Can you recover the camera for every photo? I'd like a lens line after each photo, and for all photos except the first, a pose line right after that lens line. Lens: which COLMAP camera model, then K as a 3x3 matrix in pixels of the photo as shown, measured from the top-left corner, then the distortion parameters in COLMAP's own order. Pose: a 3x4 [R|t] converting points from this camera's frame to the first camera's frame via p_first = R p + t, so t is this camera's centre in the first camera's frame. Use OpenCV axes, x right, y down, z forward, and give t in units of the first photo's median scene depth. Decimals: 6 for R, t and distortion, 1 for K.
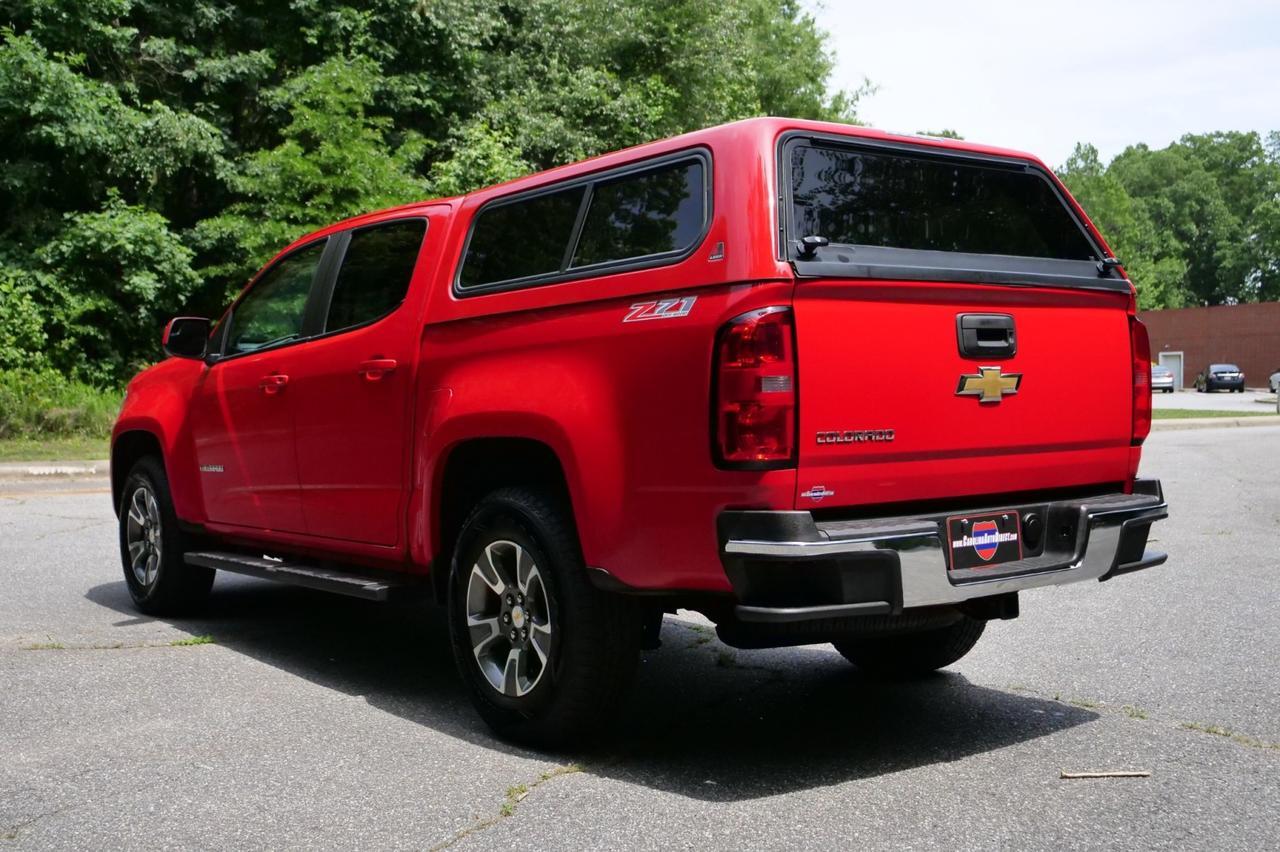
lens RADIAL K [[1463.8, 0, 640.0], [0, 1463.8, 426.0], [0, 0, 1]] dist [0.011087, -0.031402]
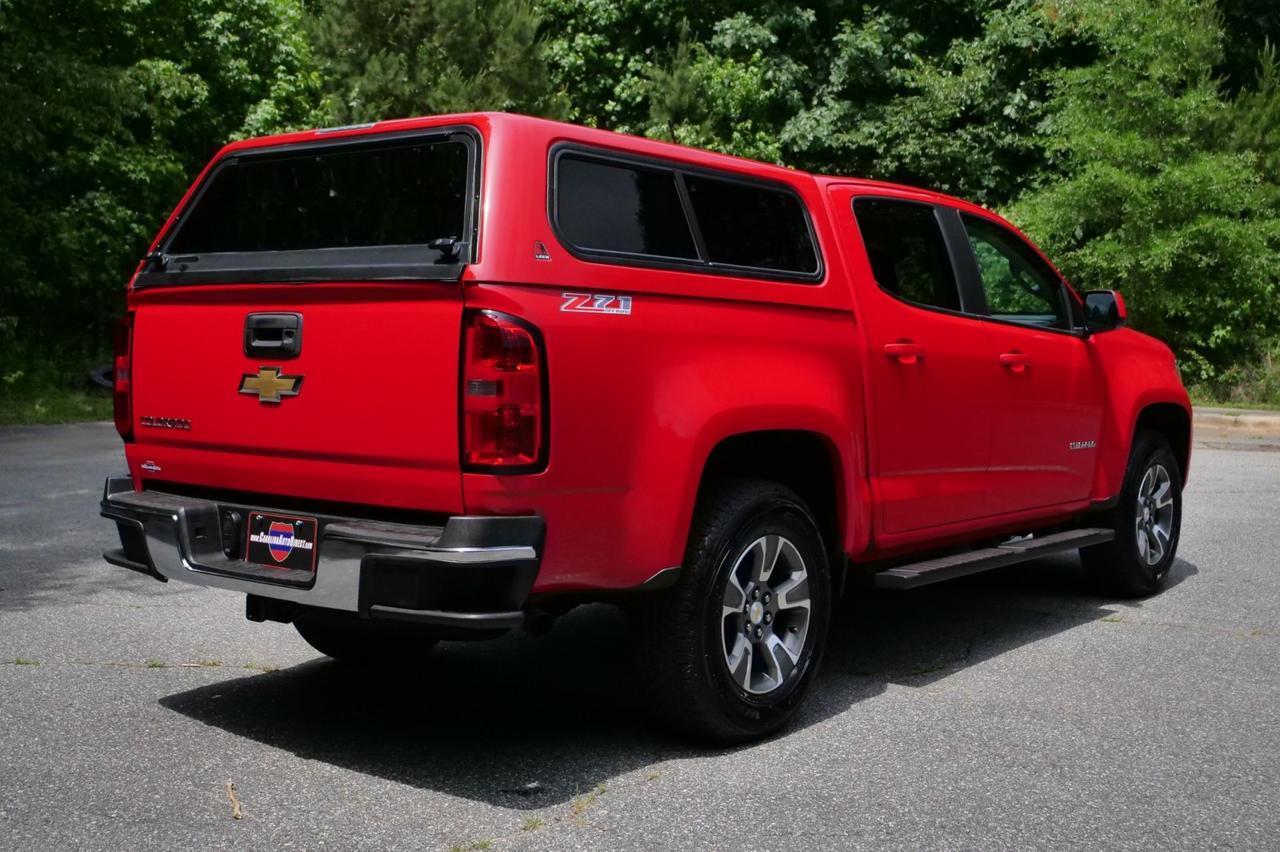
lens RADIAL K [[1463.8, 0, 640.0], [0, 1463.8, 426.0], [0, 0, 1]] dist [0.011087, -0.031402]
pose [[0.242136, 0.077500, -0.967142, 1.236271], [-0.036928, 0.996819, 0.070632, -0.078230], [0.969539, 0.018612, 0.244227, 0.983323]]
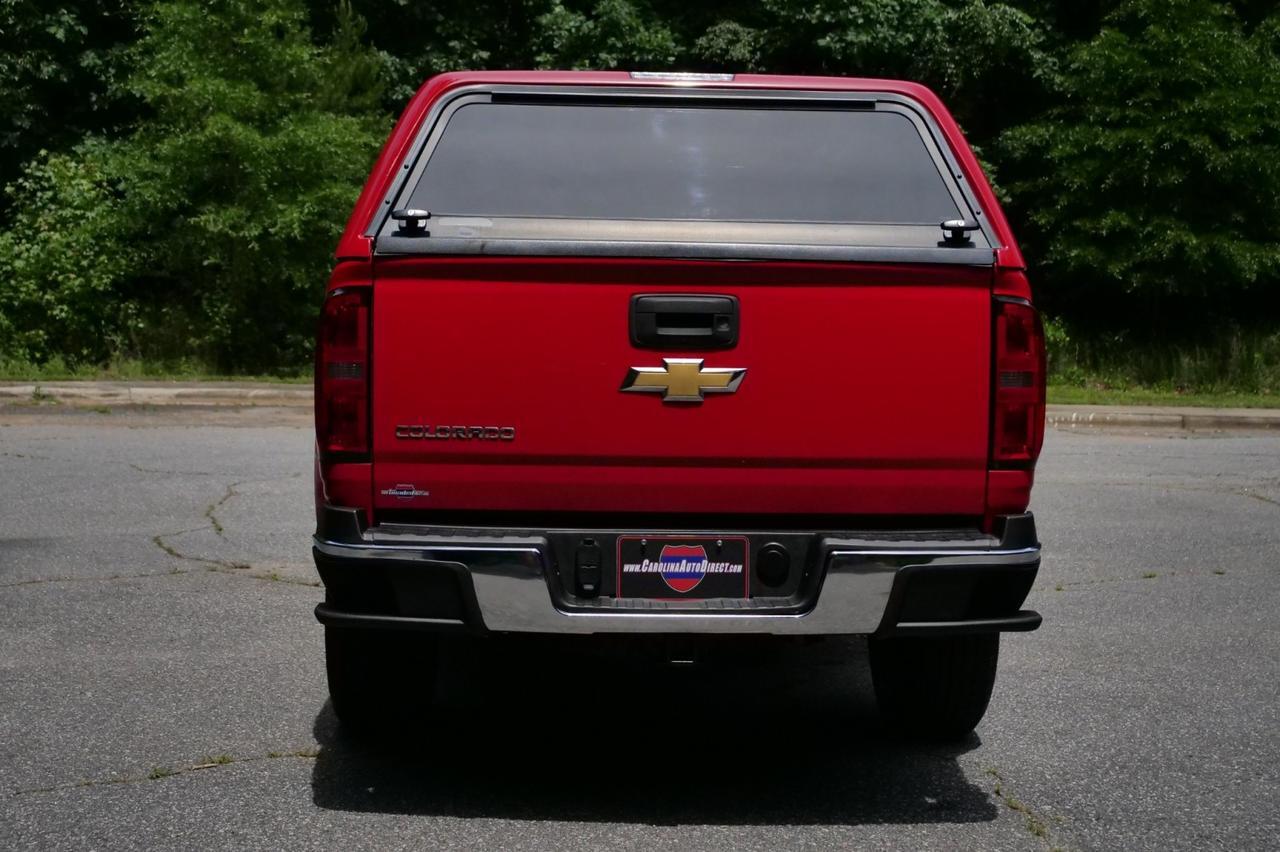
lens RADIAL K [[1726.9, 0, 546.3], [0, 1726.9, 422.7], [0, 0, 1]] dist [0.011881, -0.023650]
pose [[0.803626, 0.063785, -0.591707, 0.740108], [-0.042852, 0.997861, 0.049370, -0.048484], [0.593590, -0.014319, 0.804640, 0.167707]]
